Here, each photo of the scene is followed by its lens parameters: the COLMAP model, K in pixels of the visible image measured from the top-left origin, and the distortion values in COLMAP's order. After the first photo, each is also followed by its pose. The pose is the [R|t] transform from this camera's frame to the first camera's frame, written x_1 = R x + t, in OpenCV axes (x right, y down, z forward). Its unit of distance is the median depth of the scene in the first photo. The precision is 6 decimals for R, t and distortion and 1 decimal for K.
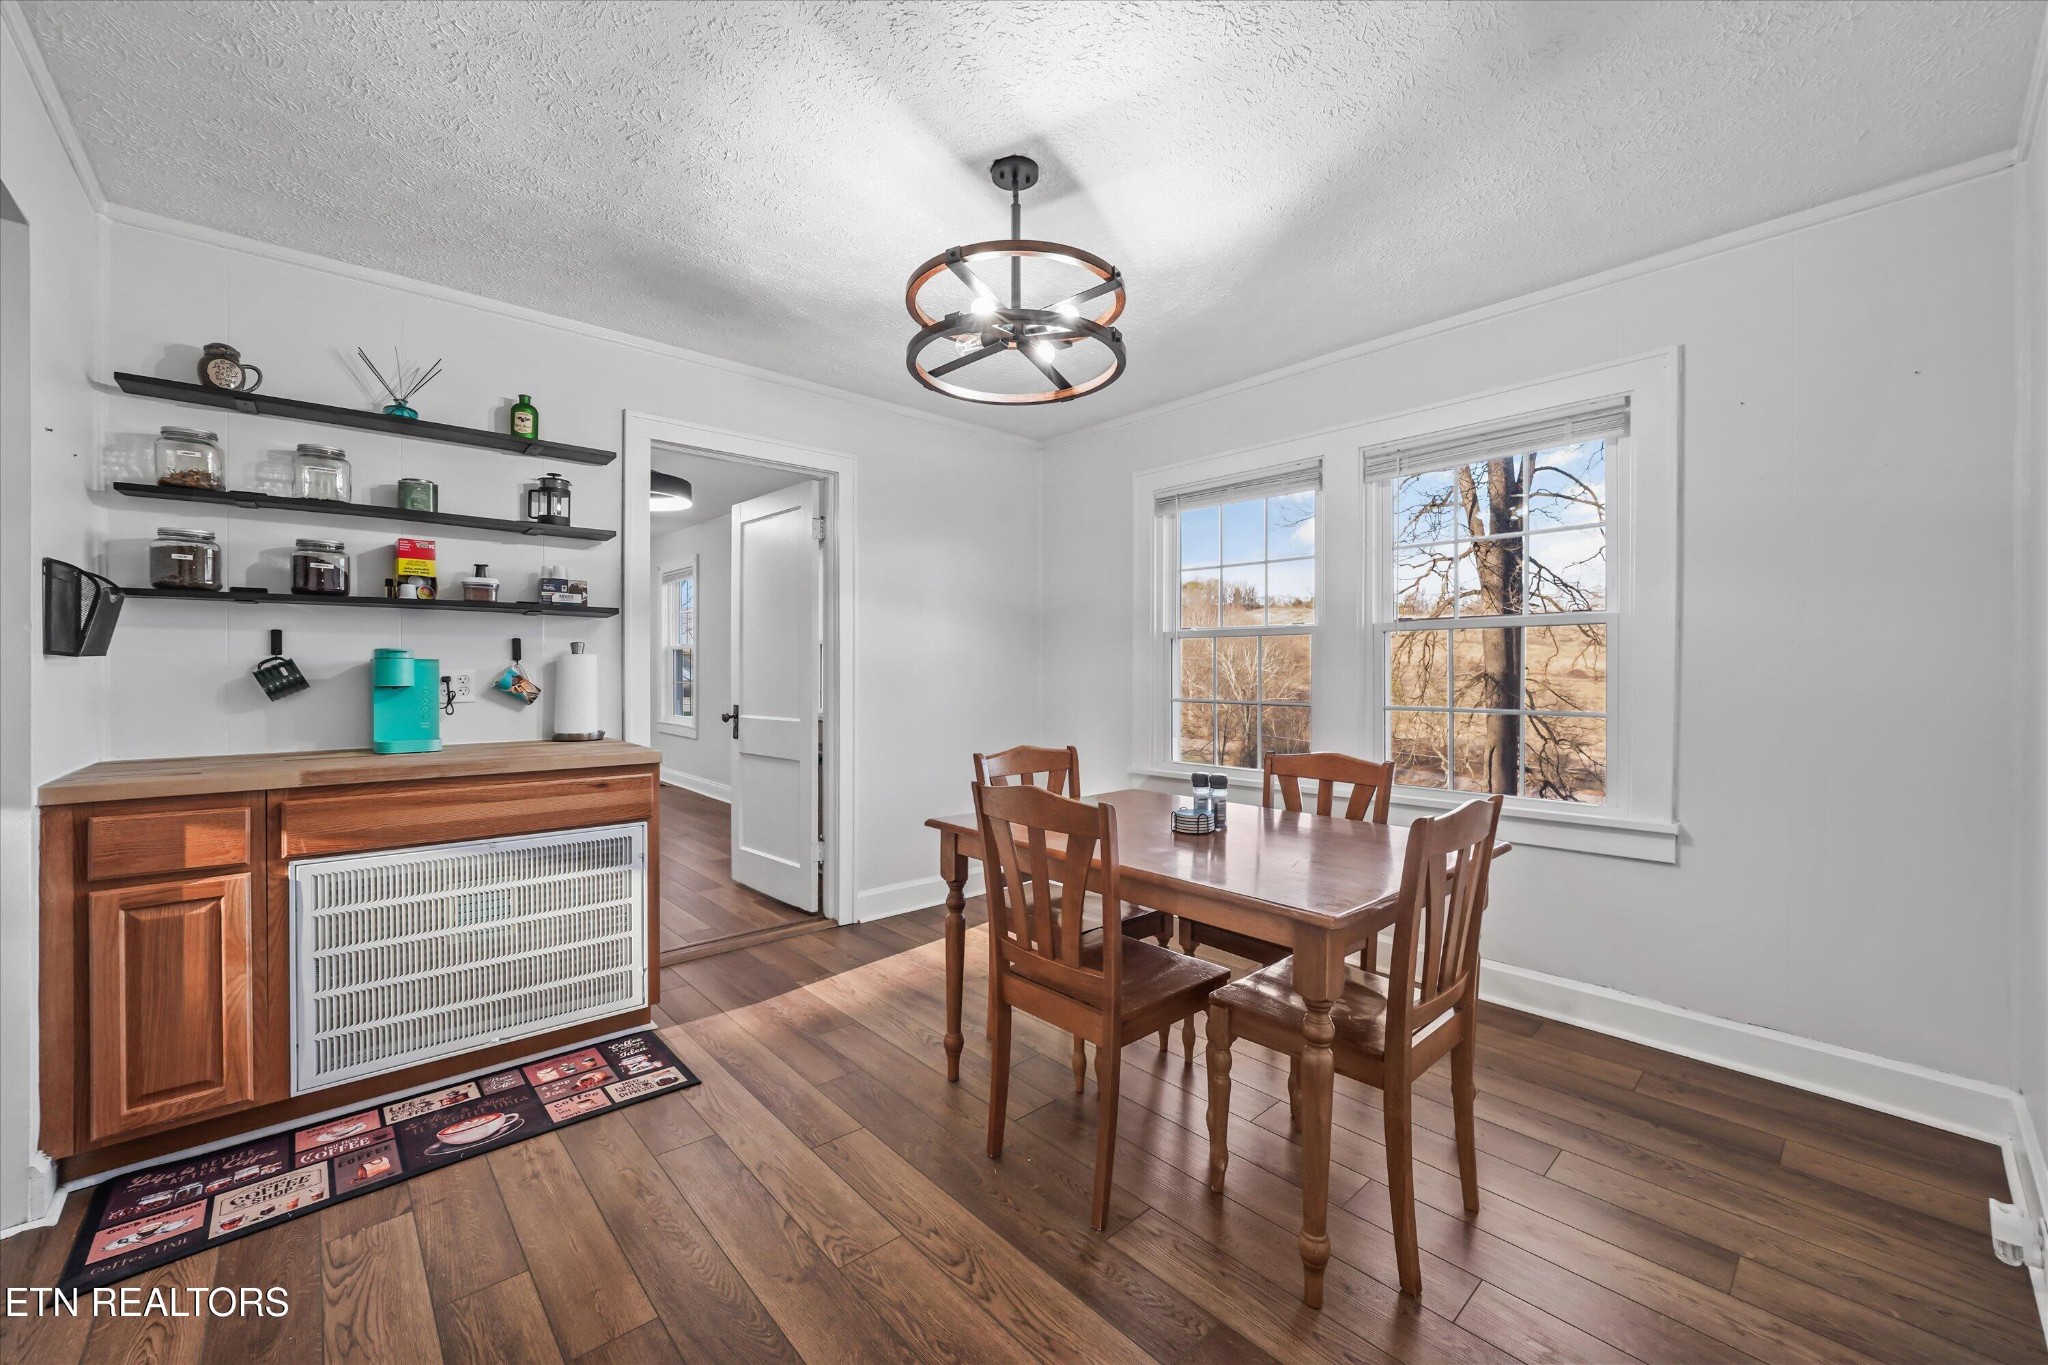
lens RADIAL K [[816.9, 0, 1020.9], [0, 816.9, 666.5], [0, 0, 1]] dist [-0.004399, 0.000705]
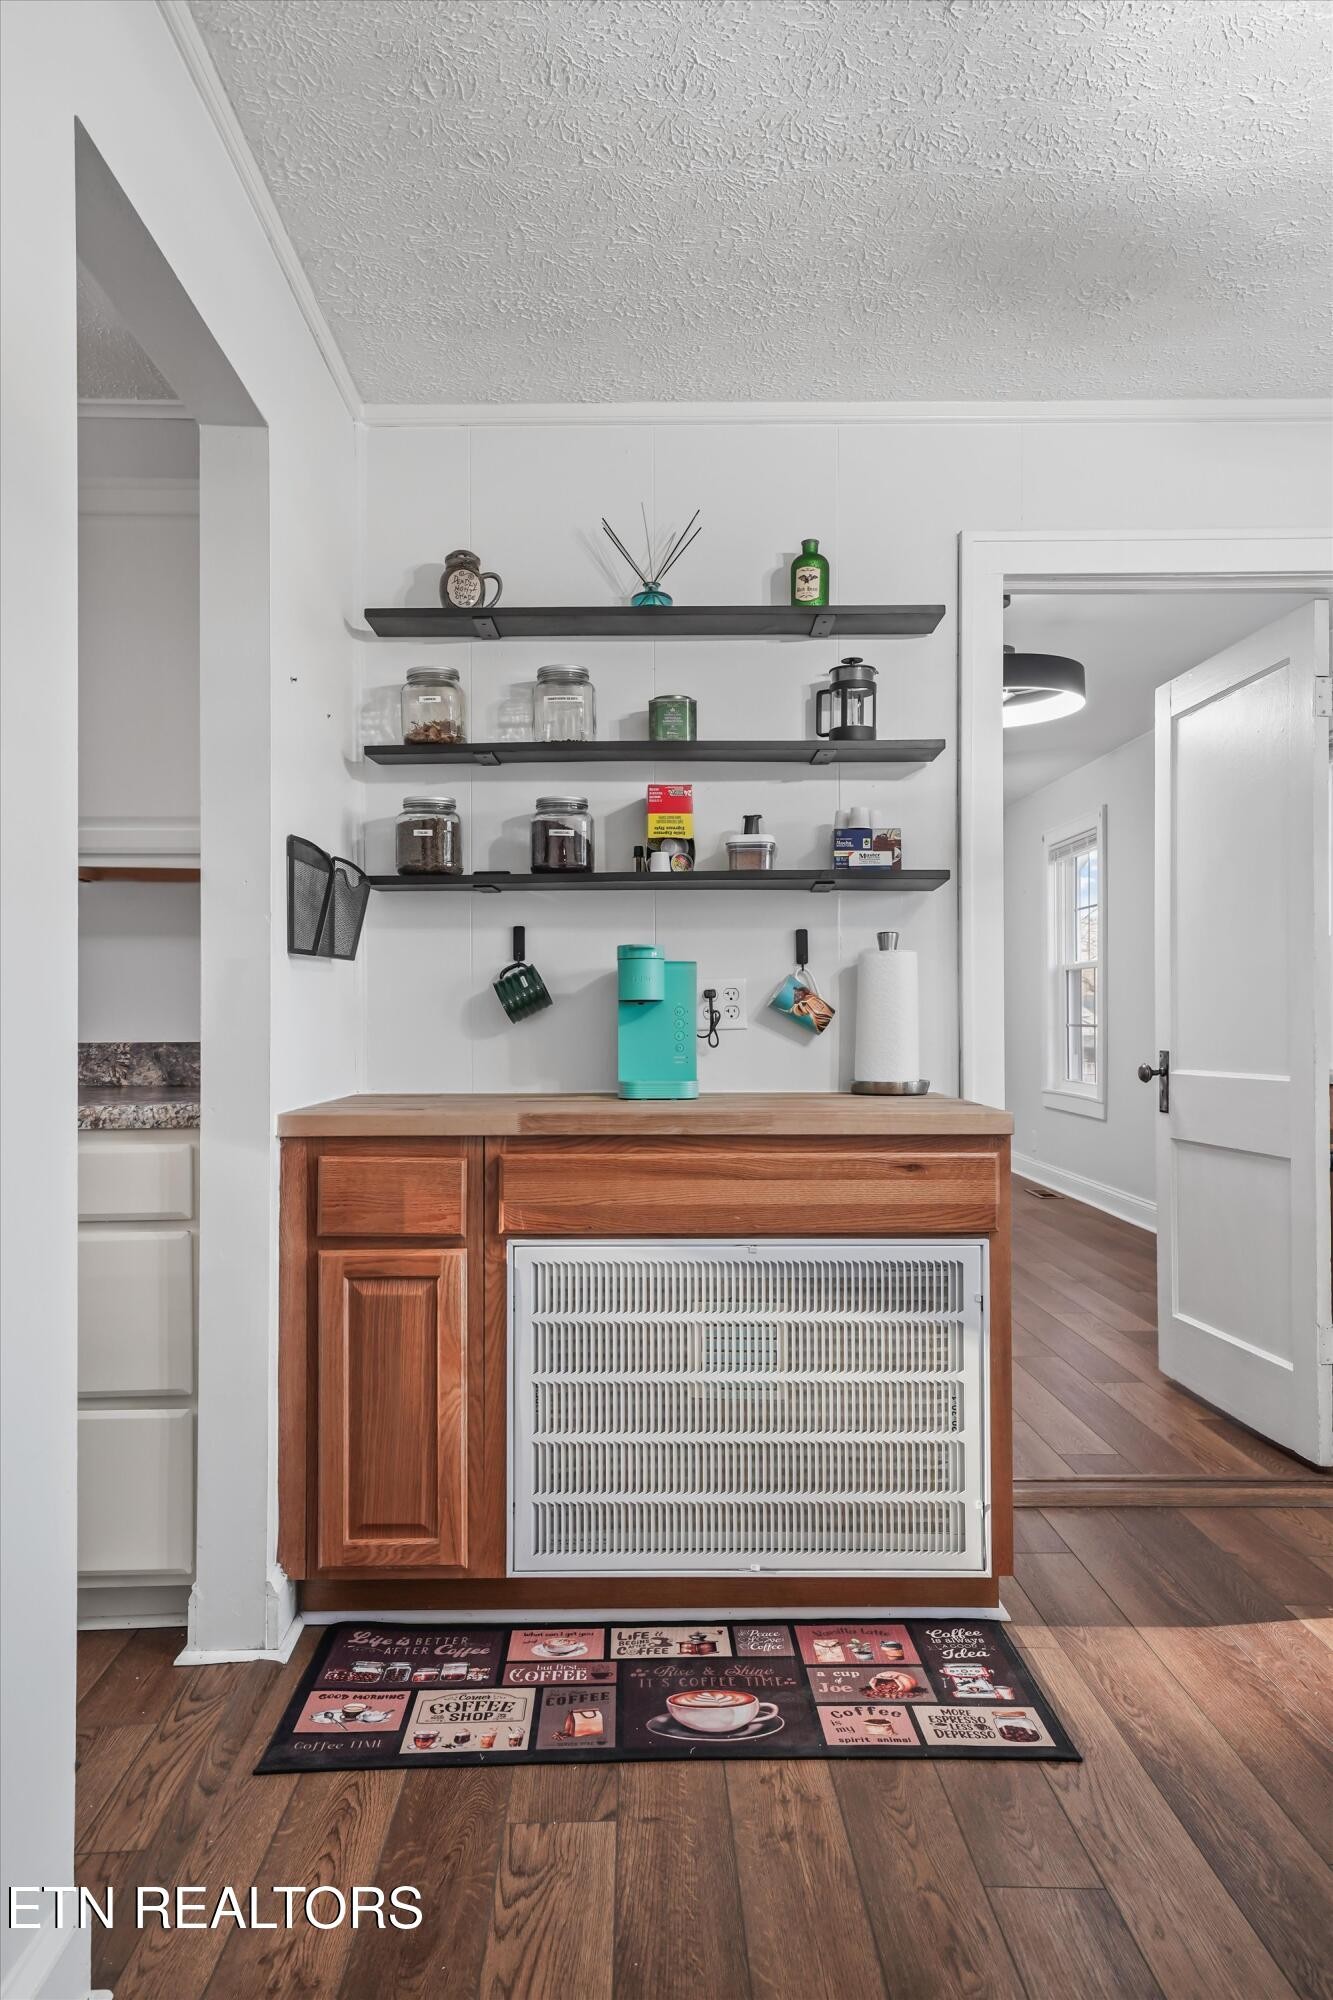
lens RADIAL K [[1341.1, 0, 641.3], [0, 1341.1, 1013.7], [0, 0, 1]] dist [0.018268, 0.001416]
pose [[0.752726, -0.007991, -0.658286, -0.038450], [0.006996, 0.999967, -0.004139, 0.043799], [0.658297, -0.001489, 0.752757, 0.177380]]
